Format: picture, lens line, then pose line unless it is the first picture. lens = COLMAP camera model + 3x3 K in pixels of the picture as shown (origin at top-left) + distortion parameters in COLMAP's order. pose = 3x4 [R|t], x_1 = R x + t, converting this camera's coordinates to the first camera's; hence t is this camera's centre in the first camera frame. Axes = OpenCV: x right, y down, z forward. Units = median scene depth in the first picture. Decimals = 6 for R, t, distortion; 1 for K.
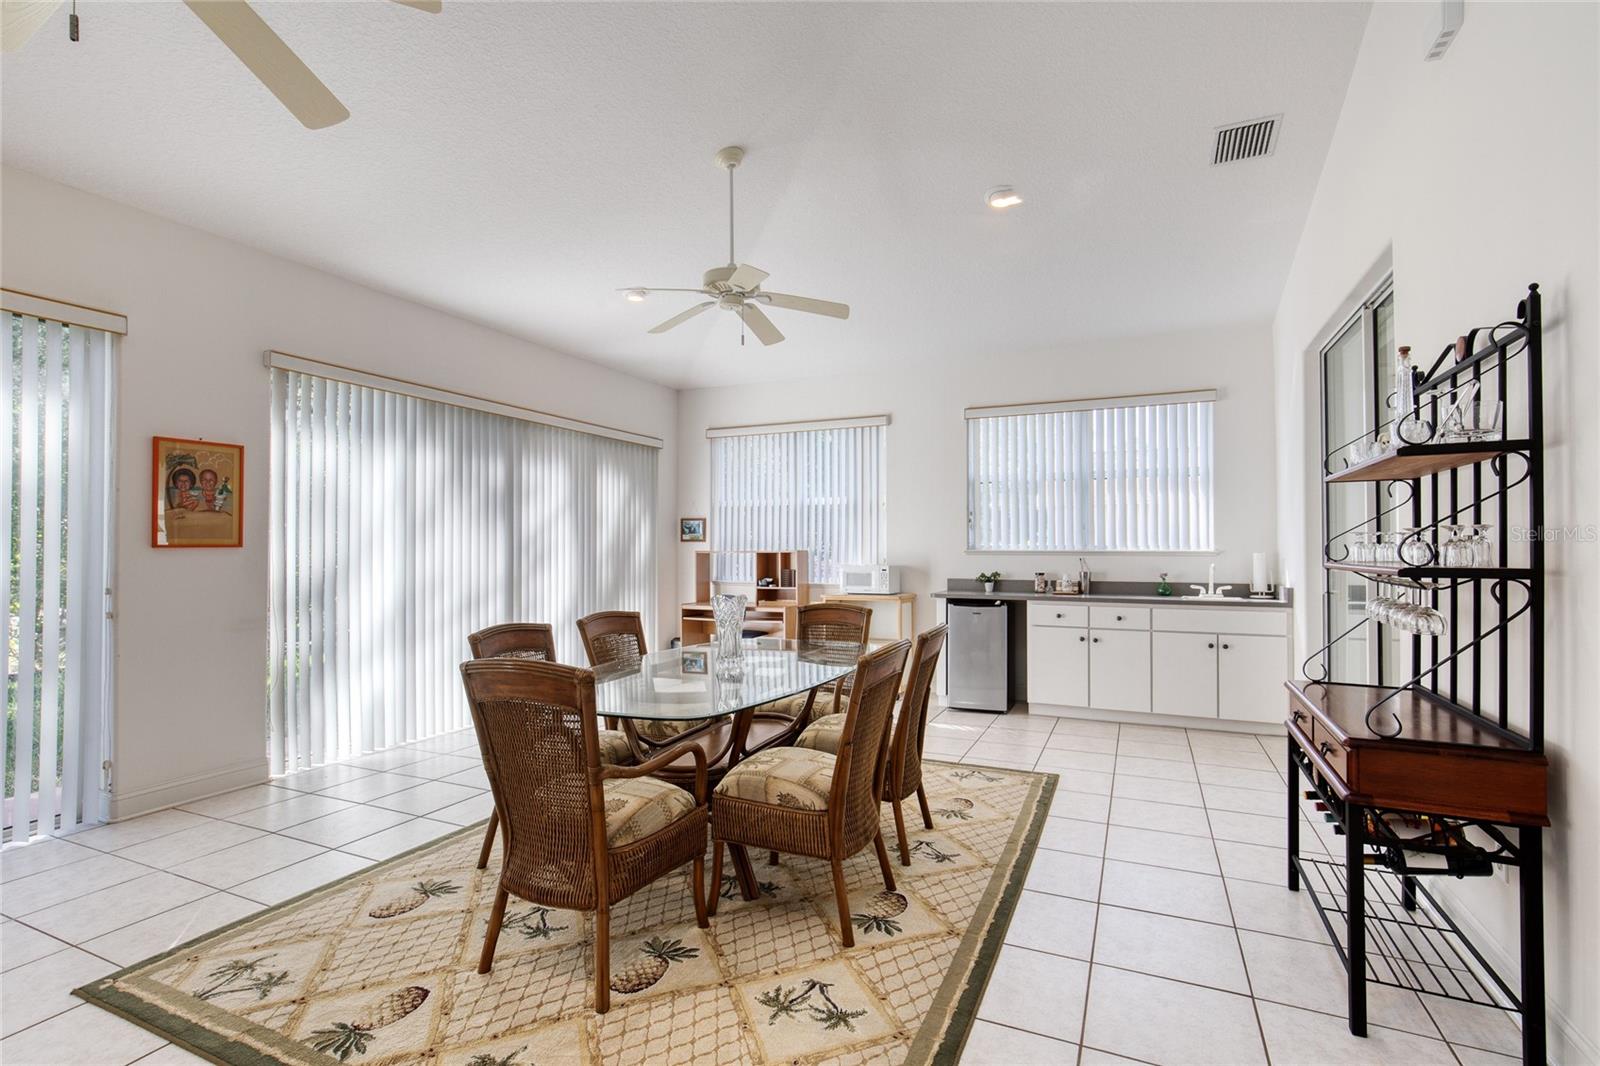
lens RADIAL K [[742.7, 0, 758.4], [0, 742.7, 538.5], [0, 0, 1]] dist [-0.015349, 0.004517]
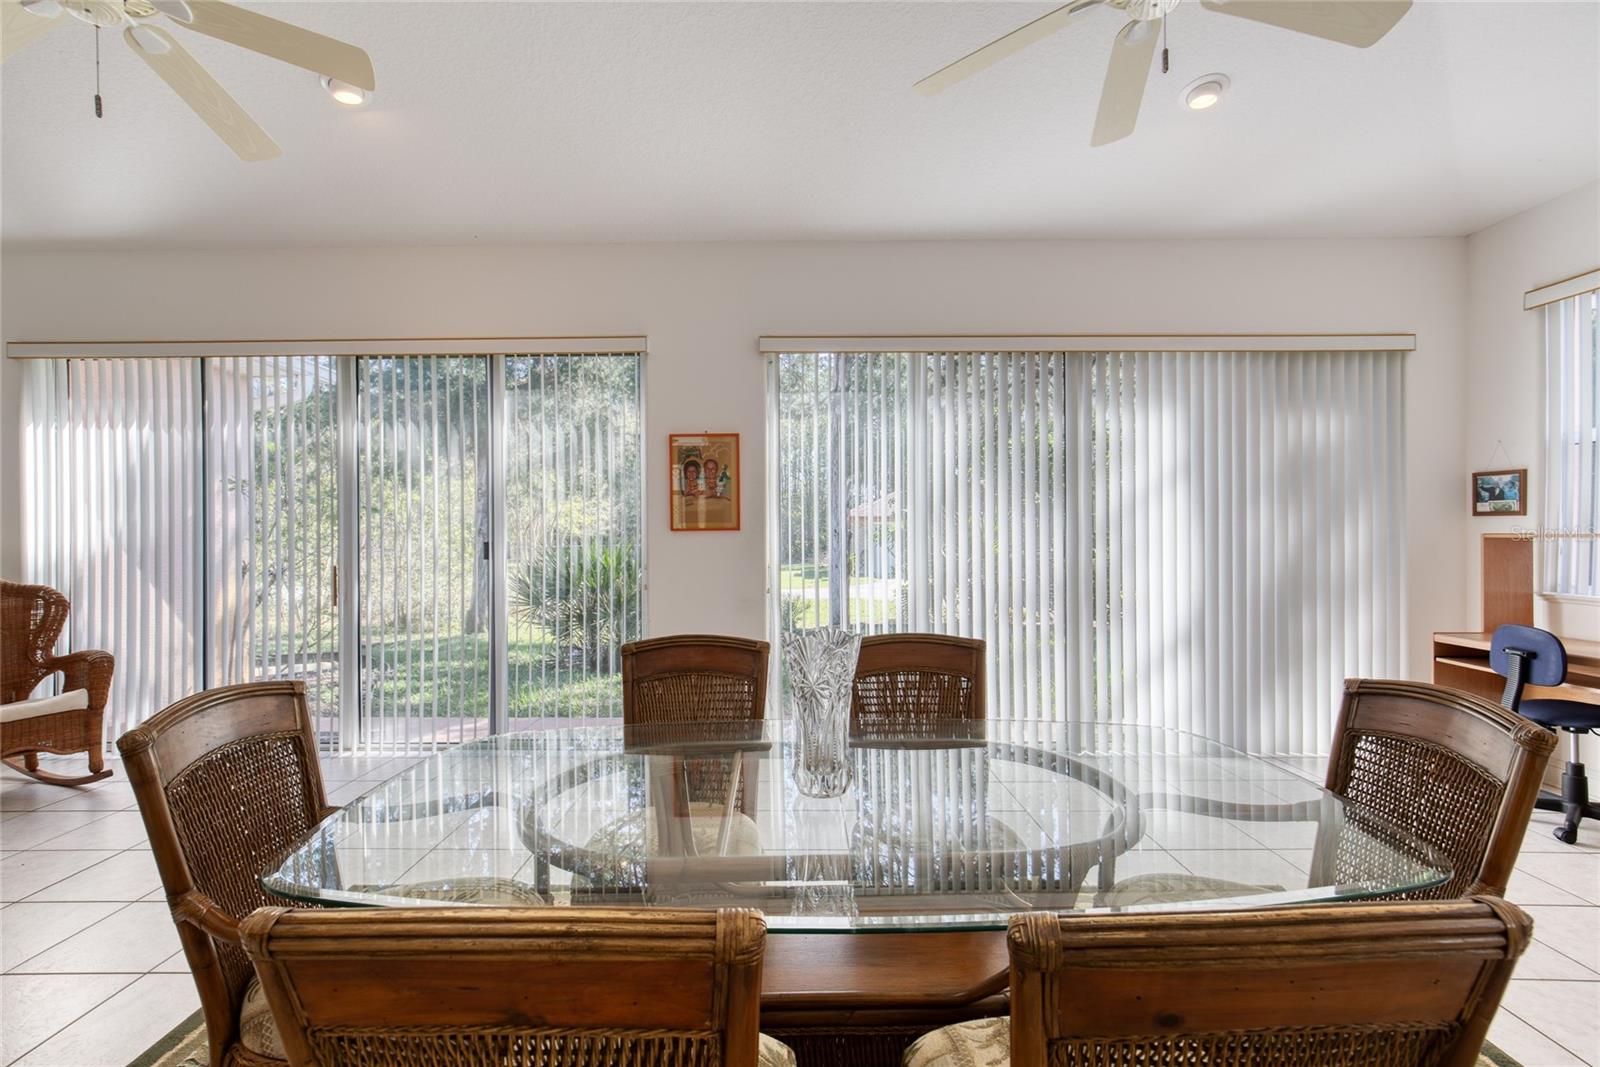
lens RADIAL K [[742.7, 0, 798.7], [0, 742.7, 532.4], [0, 0, 1]] dist [-0.015349, 0.004517]
pose [[0.455484, -0.002725, -0.890240, 0.220409], [0.016068, 0.999858, 0.005160, 0.008426], [0.890099, -0.016655, 0.455463, 0.481936]]
